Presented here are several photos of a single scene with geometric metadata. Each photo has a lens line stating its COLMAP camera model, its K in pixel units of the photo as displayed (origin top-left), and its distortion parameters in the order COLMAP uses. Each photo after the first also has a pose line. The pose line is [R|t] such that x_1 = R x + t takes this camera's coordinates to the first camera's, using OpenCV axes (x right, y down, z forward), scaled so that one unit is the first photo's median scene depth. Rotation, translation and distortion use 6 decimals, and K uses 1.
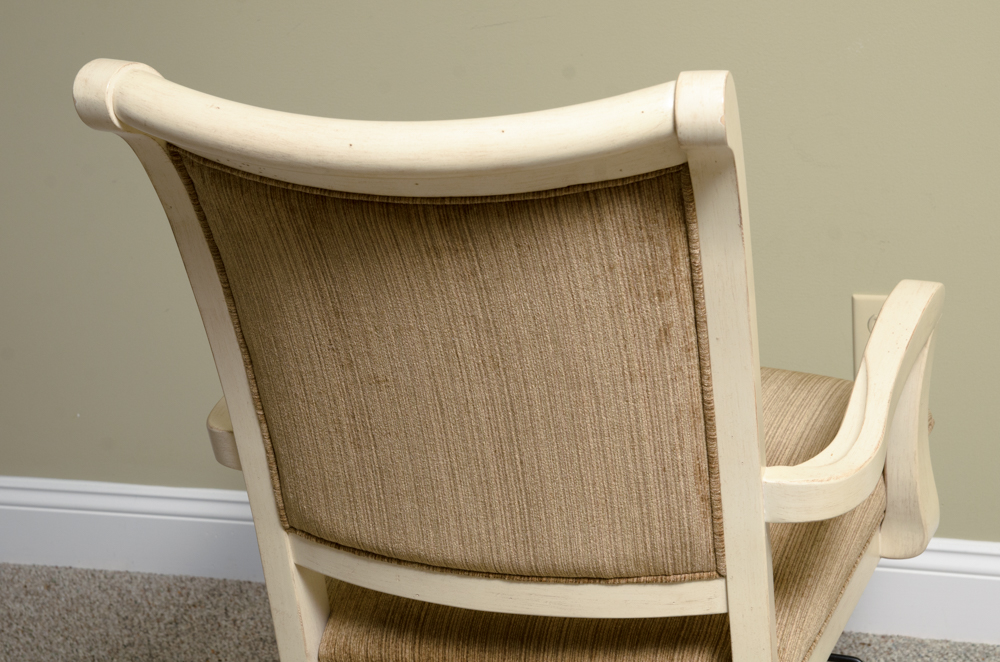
lens RADIAL K [[1974.1, 0, 498.6], [0, 1974.1, 333.6], [0, 0, 1]] dist [0.144822, 0.000000]
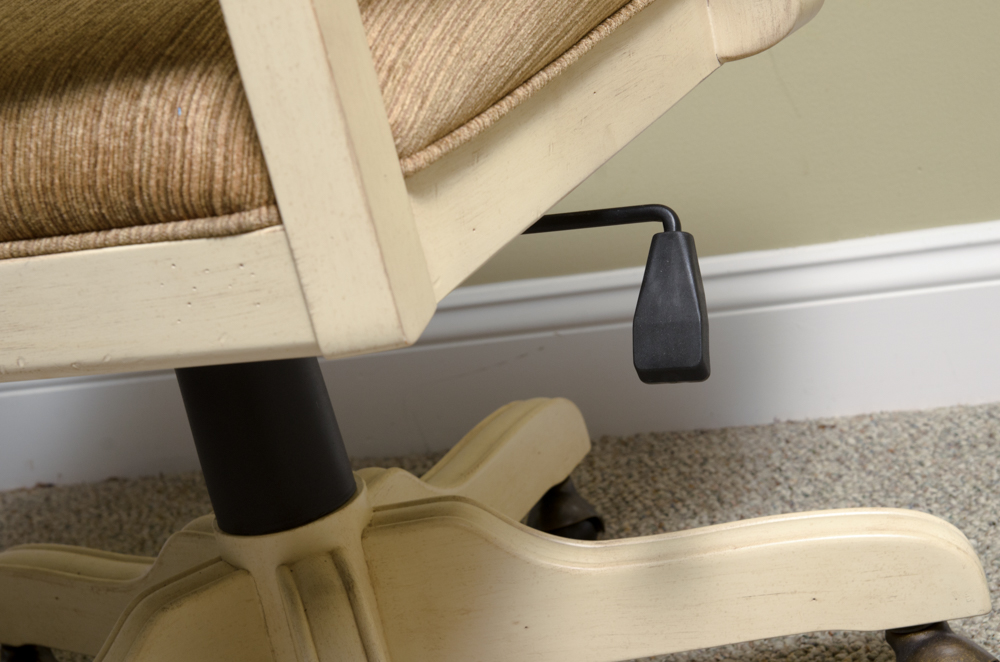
lens RADIAL K [[1974.1, 0, 500.4], [0, 1974.1, 327.9], [0, 0, 1]] dist [0.144822, 0.000000]
pose [[0.991853, -0.111975, -0.060740, 0.184419], [0.104973, 0.988563, -0.108275, 0.265875], [0.072169, 0.101017, 0.992264, 0.572222]]
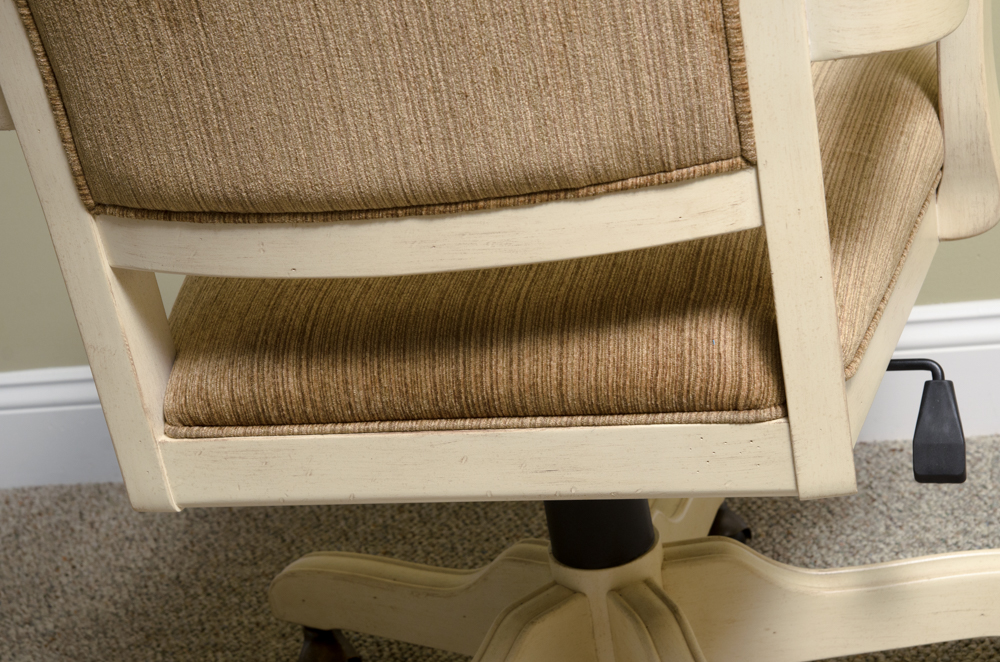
lens RADIAL K [[1974.1, 0, 498.3], [0, 1974.1, 333.1], [0, 0, 1]] dist [0.144822, 0.000000]
pose [[0.994179, -0.096667, 0.047581, -0.006211], [0.098459, 0.994457, -0.036890, 0.181402], [-0.043751, 0.041360, 0.998186, 0.329463]]
